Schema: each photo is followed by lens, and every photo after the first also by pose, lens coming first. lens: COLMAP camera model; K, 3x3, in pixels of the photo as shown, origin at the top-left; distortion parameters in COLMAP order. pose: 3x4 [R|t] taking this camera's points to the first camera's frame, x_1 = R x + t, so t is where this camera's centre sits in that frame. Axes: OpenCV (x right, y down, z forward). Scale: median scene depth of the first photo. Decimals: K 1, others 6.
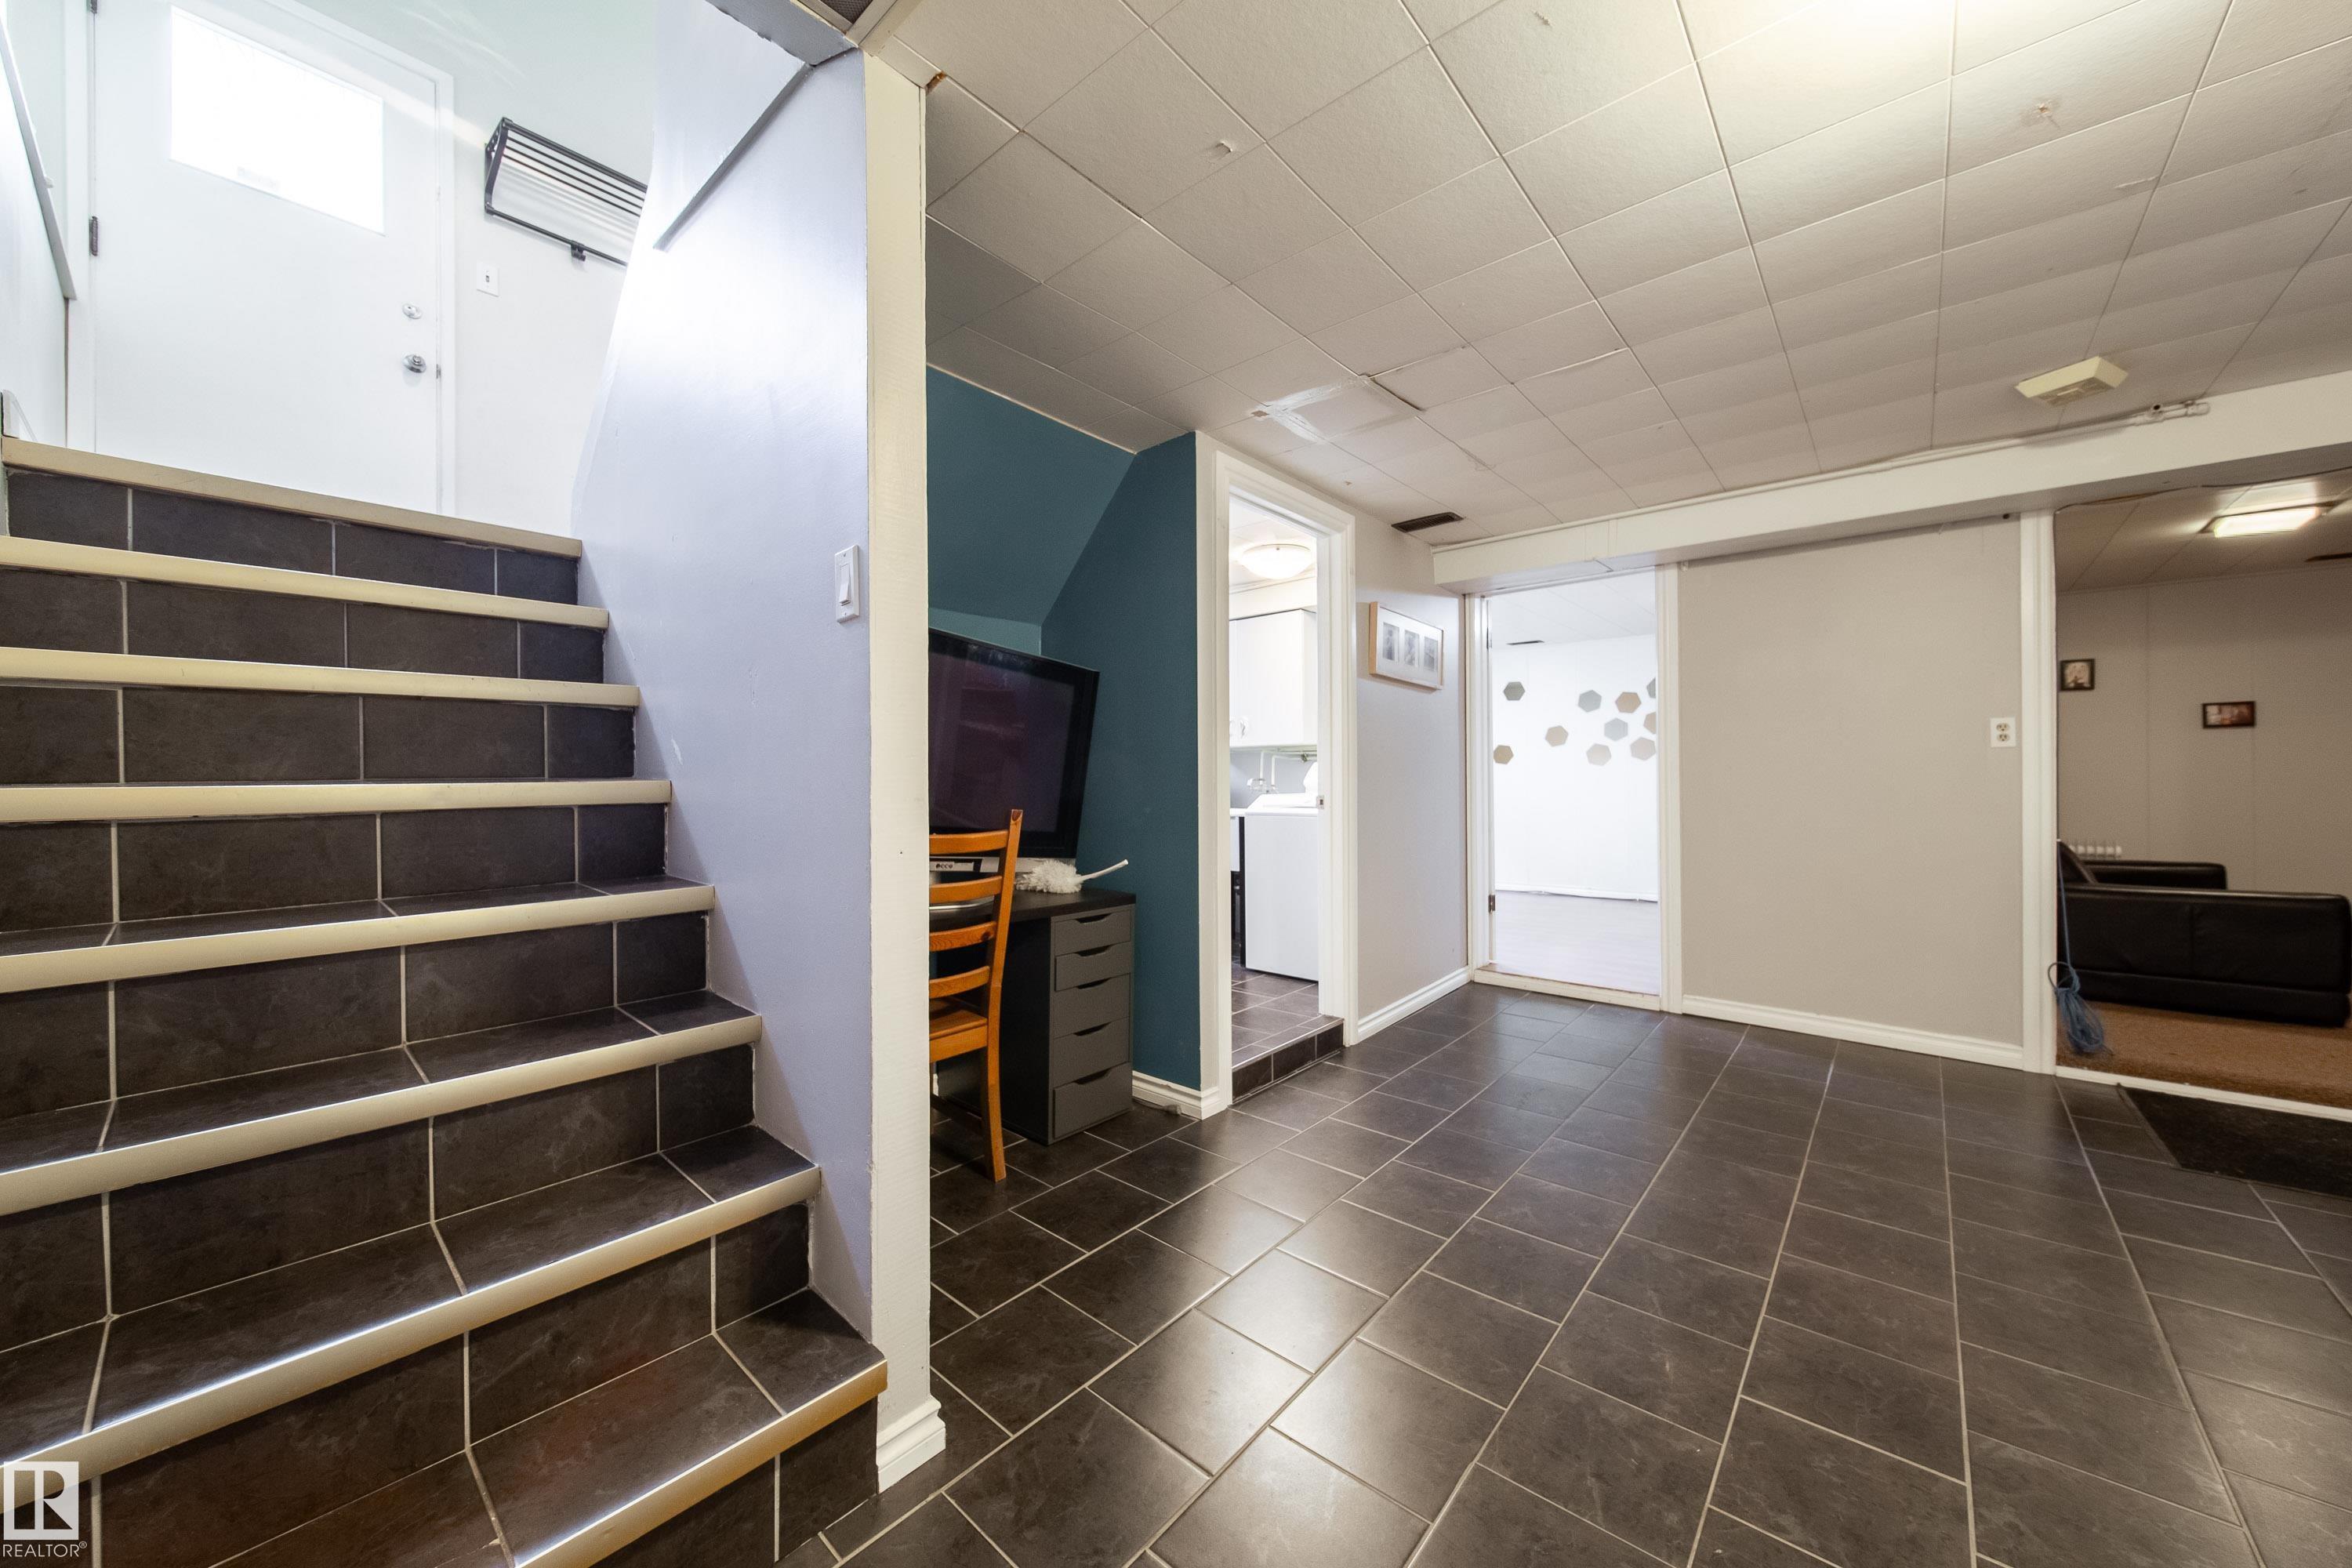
lens RADIAL K [[846.9, 0, 1168.9], [0, 846.9, 781.1], [0, 0, 1]] dist [0.005799, -0.002546]
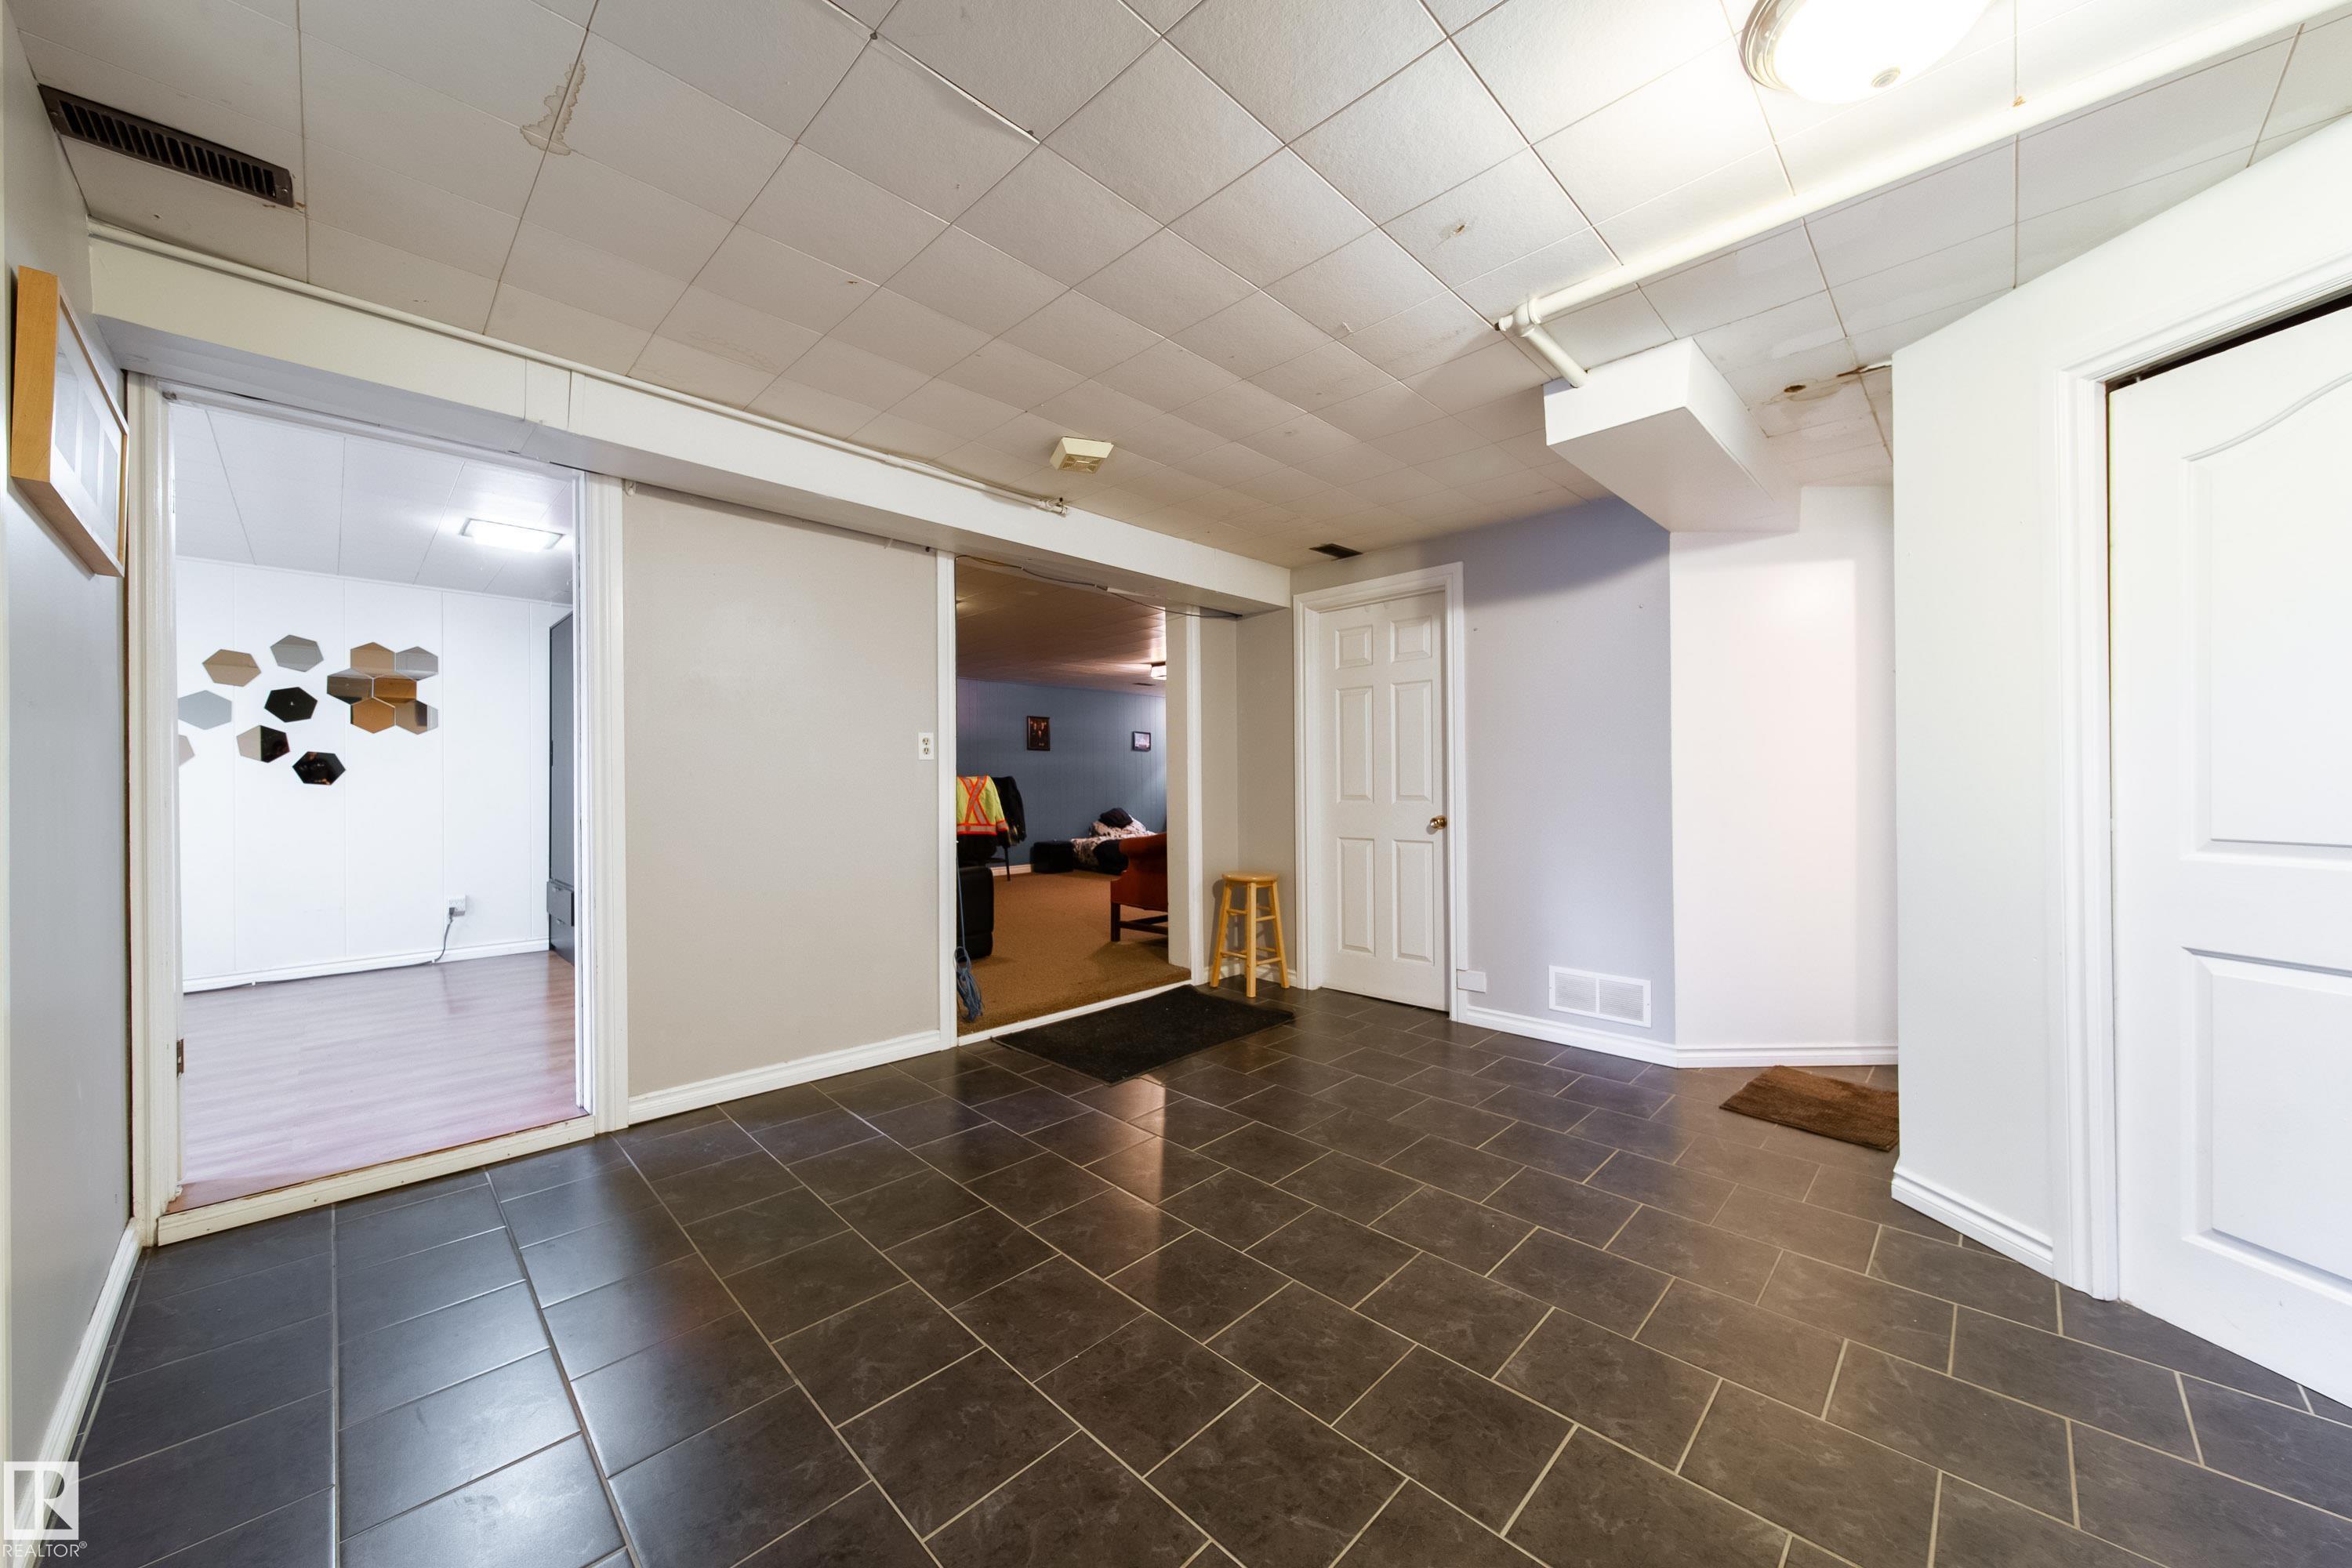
lens RADIAL K [[846.9, 0, 1177.9], [0, 846.9, 781.1], [0, 0, 1]] dist [0.005799, -0.002546]
pose [[0.052198, 0.006535, 0.998615, -0.086518], [0.007064, 0.999951, -0.006913, -0.002916], [-0.998612, 0.007415, 0.052150, 0.630728]]
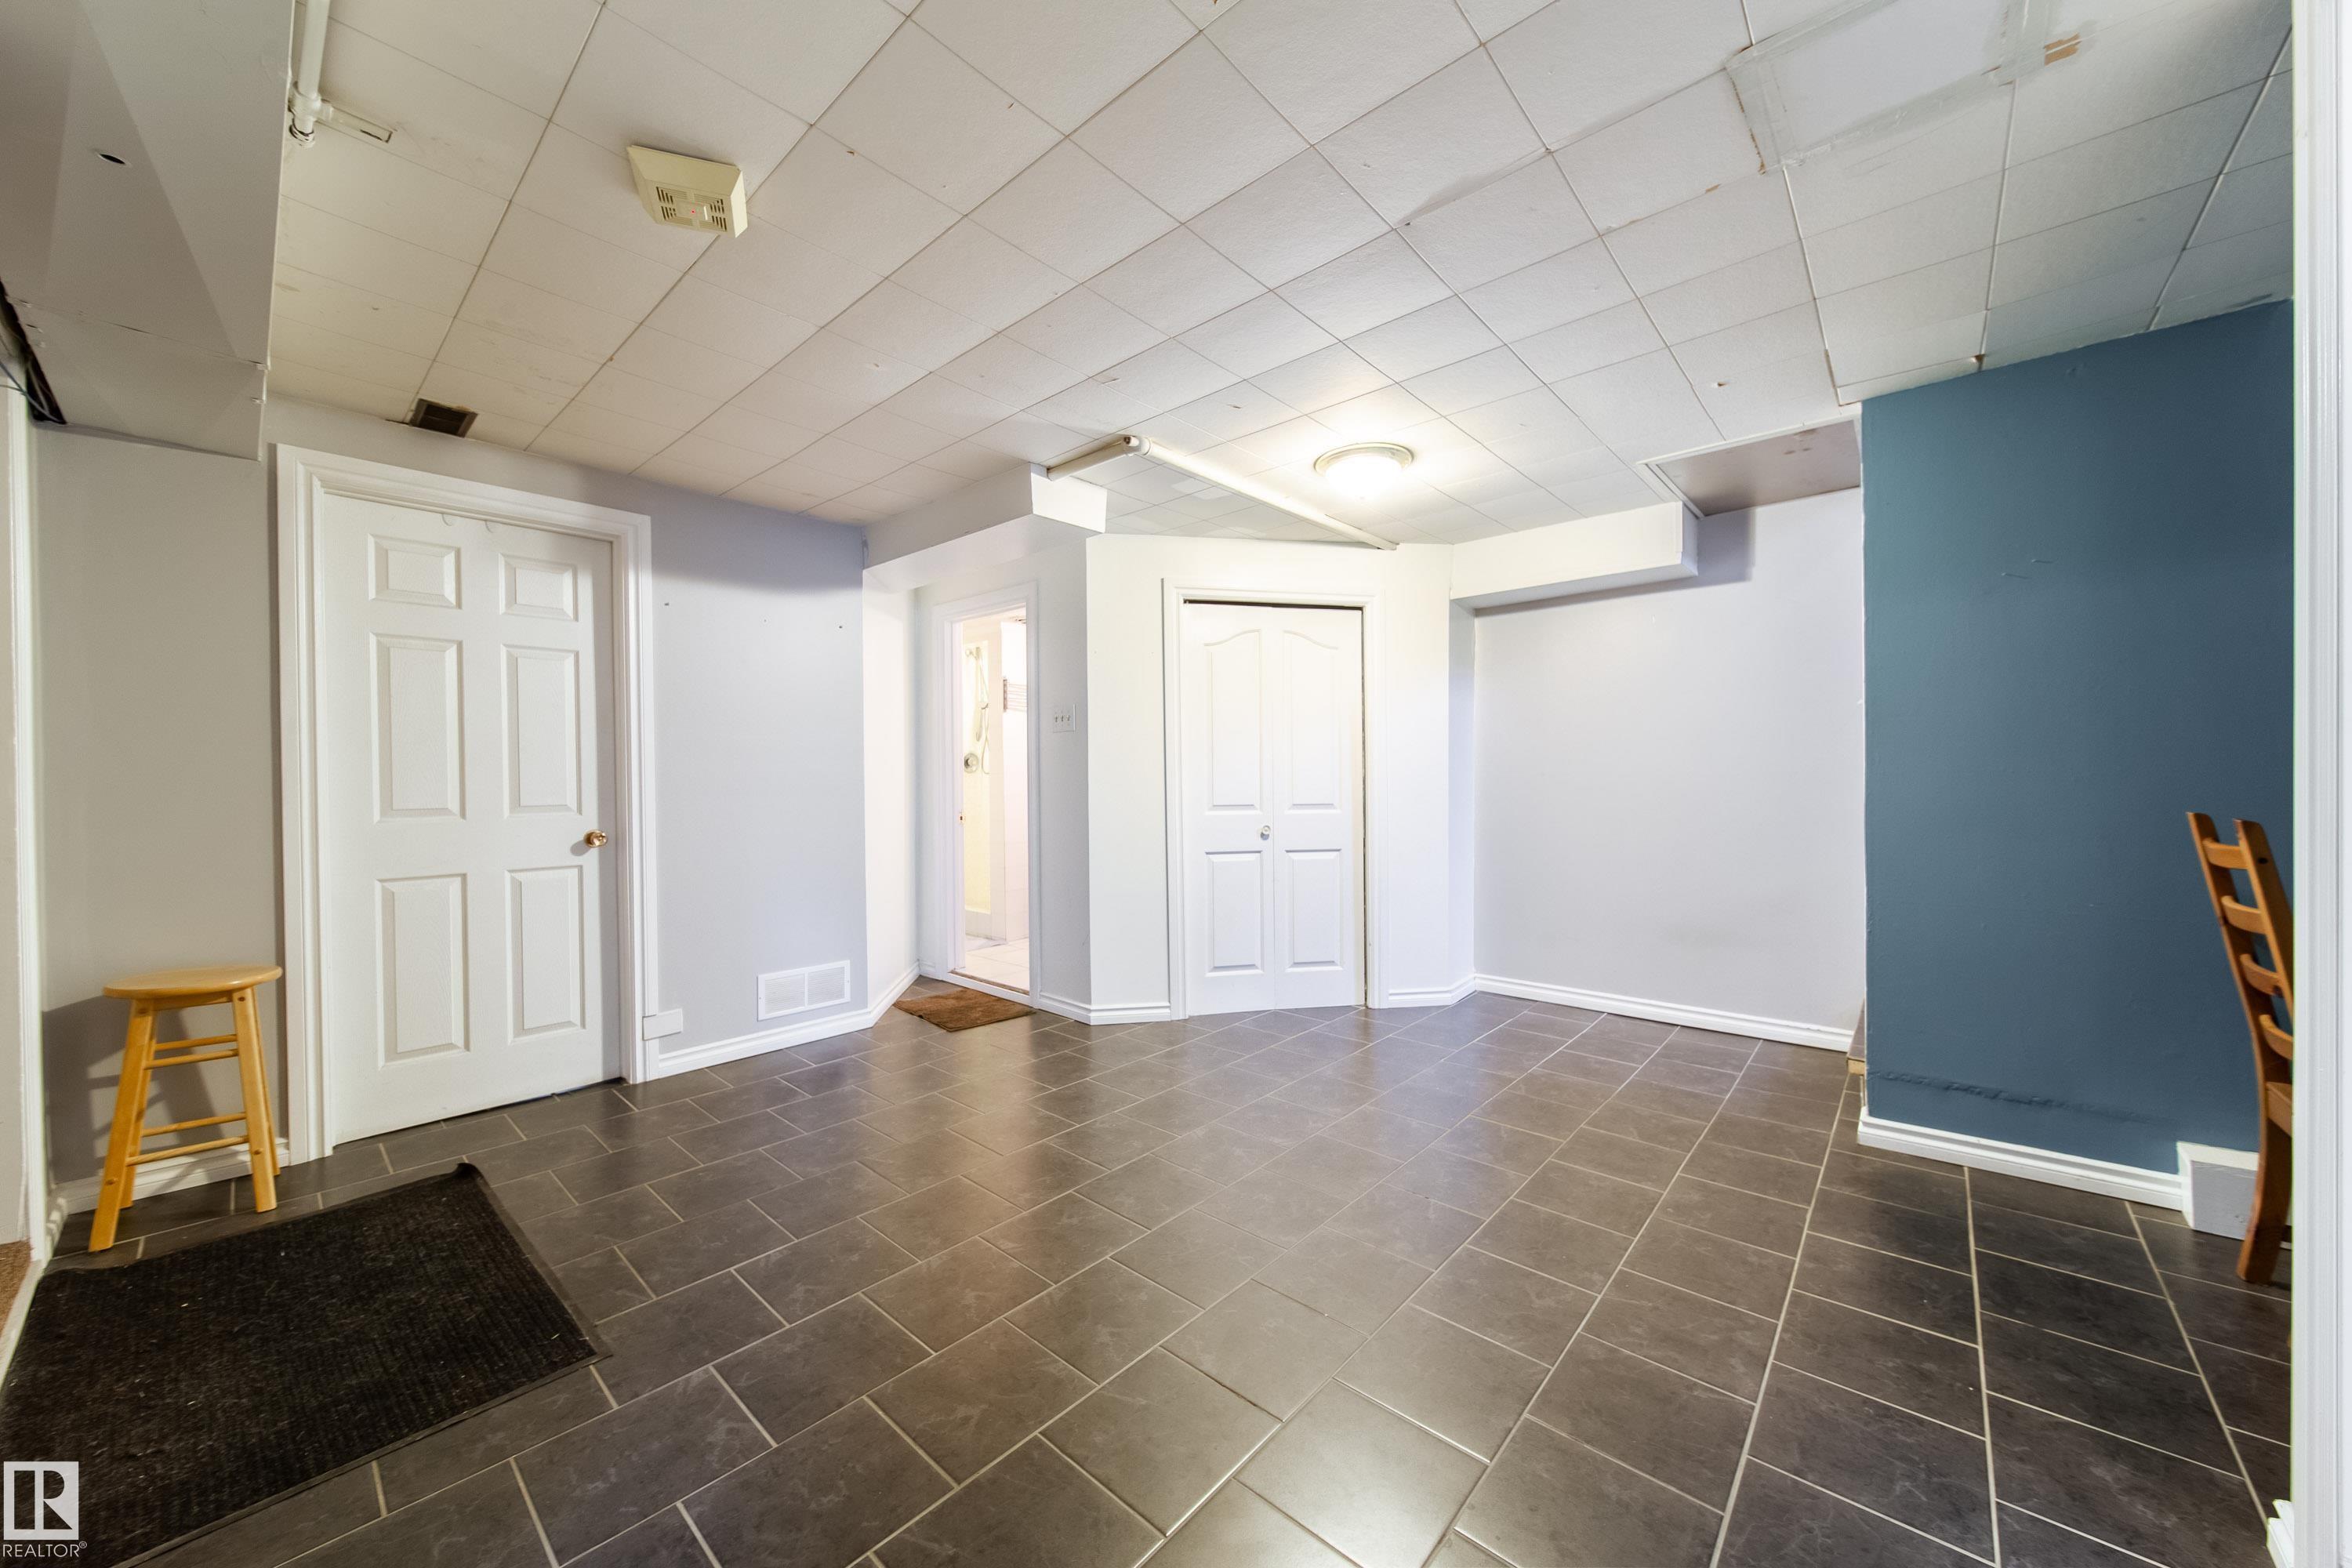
lens RADIAL K [[846.9, 0, 1174.6], [0, 846.9, 785.1], [0, 0, 1]] dist [0.005799, -0.002546]
pose [[-0.999930, 0.010616, -0.005278, 0.554857], [0.010549, 0.999866, 0.012517, -0.014807], [0.005410, 0.012460, -0.999908, 1.305740]]
